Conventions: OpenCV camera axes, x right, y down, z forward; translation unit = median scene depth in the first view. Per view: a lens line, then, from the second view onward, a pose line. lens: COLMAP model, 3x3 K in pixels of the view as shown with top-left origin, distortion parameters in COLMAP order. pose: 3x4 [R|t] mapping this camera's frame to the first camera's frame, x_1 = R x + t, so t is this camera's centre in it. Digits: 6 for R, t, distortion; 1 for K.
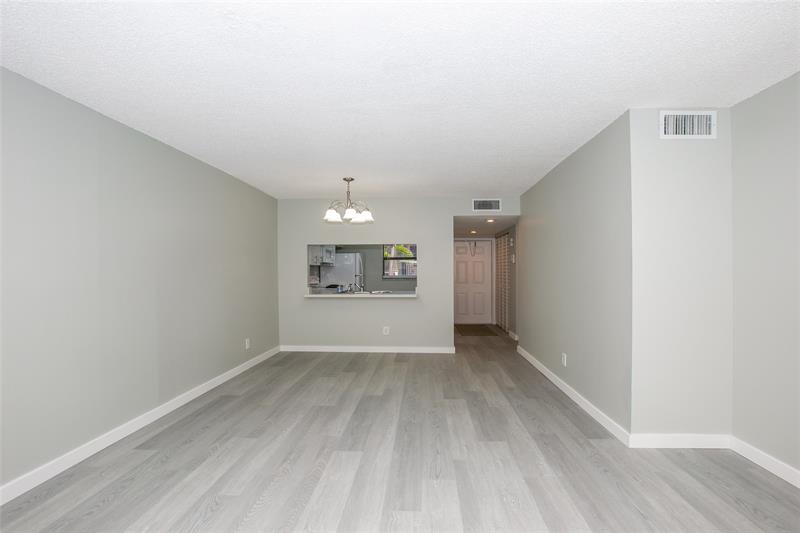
lens RADIAL K [[474.2, 0, 400.0], [0, 474.2, 266.5], [0, 0, 1]] dist [-0.002566, -0.000331]
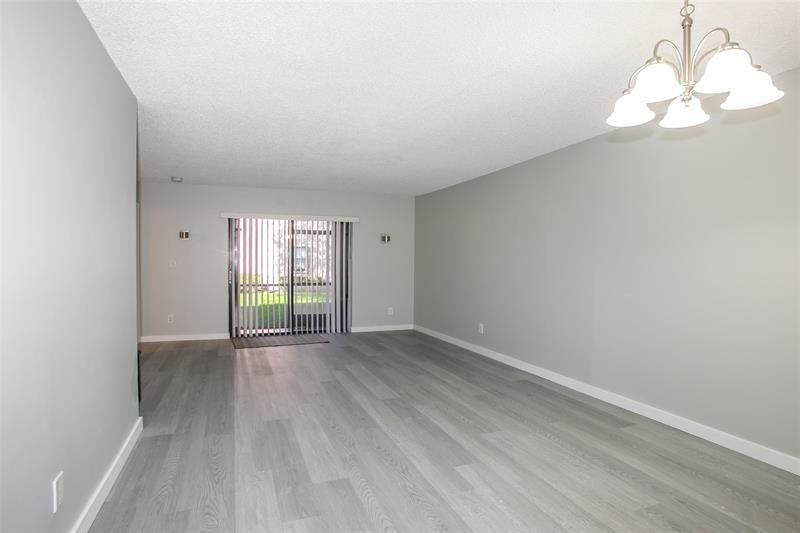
lens RADIAL K [[432.9, 0, 382.9], [0, 432.9, 271.4], [0, 0, 1]] dist [-0.025539, 0.000504]
pose [[-0.929827, 0.008670, -0.367895, 0.159012], [0.002383, 0.999843, 0.017542, 0.011334], [0.367989, 0.015434, -0.929702, 0.972115]]
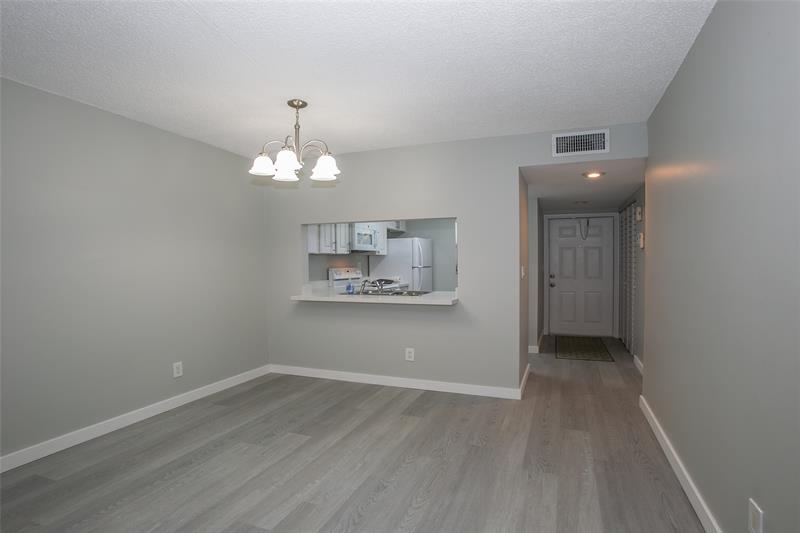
lens RADIAL K [[432.9, 0, 382.9], [0, 432.9, 271.4], [0, 0, 1]] dist [-0.025539, 0.000504]
pose [[0.938444, 0.002972, -0.345419, 0.138736], [0.008276, 0.999483, 0.031083, 0.004249], [0.345332, -0.032029, 0.937934, 0.433686]]
